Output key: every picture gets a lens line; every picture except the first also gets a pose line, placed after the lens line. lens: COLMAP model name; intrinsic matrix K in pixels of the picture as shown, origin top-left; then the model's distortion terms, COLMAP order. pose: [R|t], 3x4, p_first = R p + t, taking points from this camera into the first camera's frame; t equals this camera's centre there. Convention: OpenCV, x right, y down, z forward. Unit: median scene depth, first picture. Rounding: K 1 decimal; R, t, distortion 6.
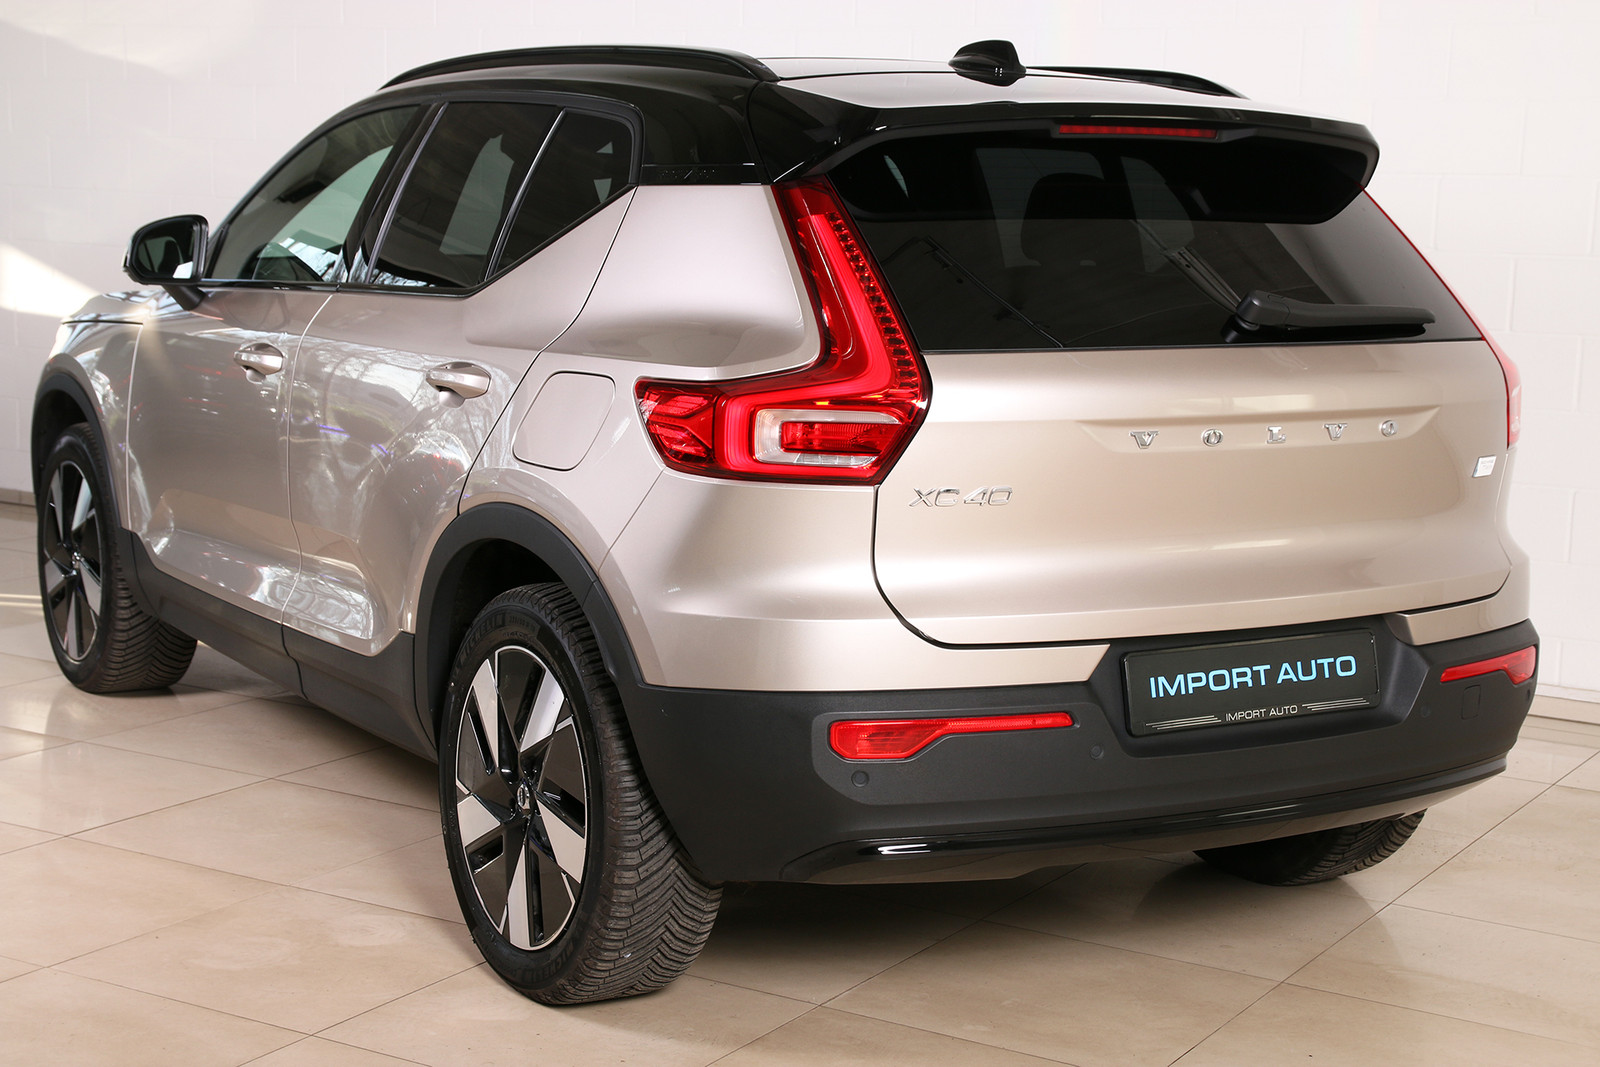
lens RADIAL K [[2626.5, 0, 800.0], [0, 2626.5, 533.5], [0, 0, 1]] dist [0.014459, 0.026819]
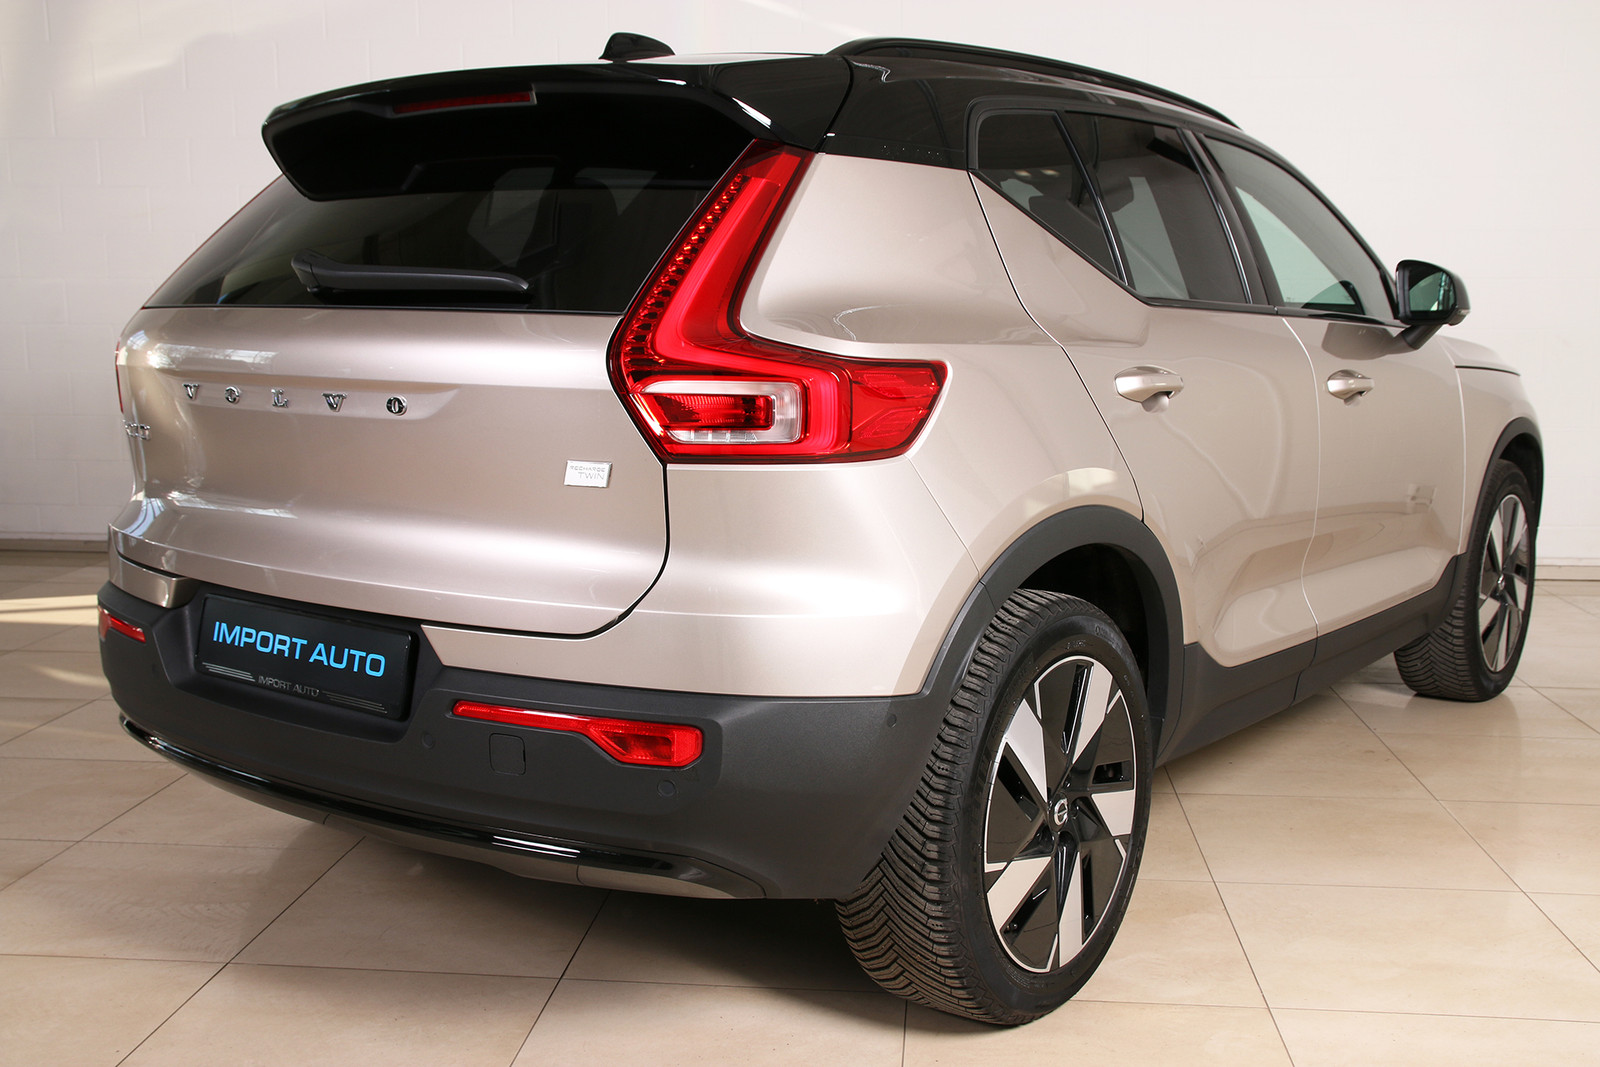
lens RADIAL K [[1703.6, 0, 800.0], [0, 1703.6, 533.5], [0, 0, 1]] dist [-0.017452, -0.011360]
pose [[0.357583, 0.106394, -0.927801, 0.823232], [-0.138323, 0.988565, 0.060051, -0.051391], [0.923581, 0.106863, 0.368211, 0.941857]]
